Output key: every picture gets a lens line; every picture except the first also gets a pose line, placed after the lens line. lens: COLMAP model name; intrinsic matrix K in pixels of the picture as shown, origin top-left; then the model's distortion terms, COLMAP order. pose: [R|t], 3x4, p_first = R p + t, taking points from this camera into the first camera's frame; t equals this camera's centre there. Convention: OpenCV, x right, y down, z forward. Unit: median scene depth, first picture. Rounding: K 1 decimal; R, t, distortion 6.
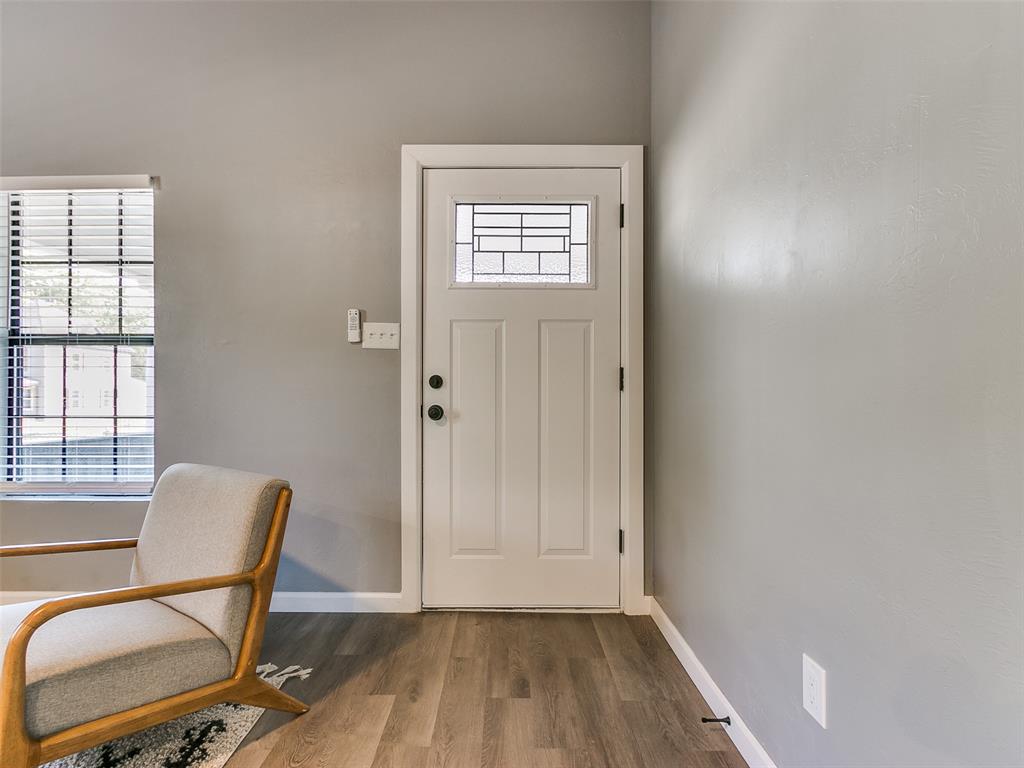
lens RADIAL K [[539.0, 0, 499.5], [0, 539.0, 393.1], [0, 0, 1]] dist [0.014495, -0.000218]
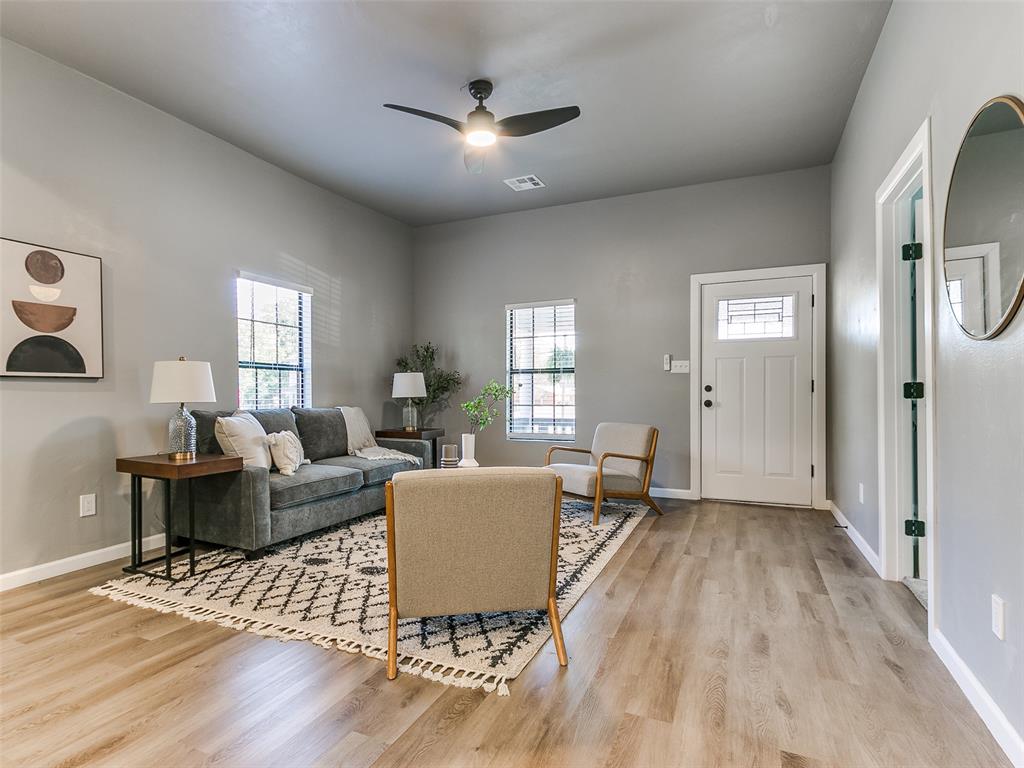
lens RADIAL K [[539.0, 0, 499.5], [0, 539.0, 393.1], [0, 0, 1]] dist [0.014495, -0.000218]
pose [[0.914702, -0.001318, -0.404128, -0.013303], [-0.000347, 0.999992, -0.004047, 0.005239], [0.404130, 0.003842, 0.914694, -1.203373]]
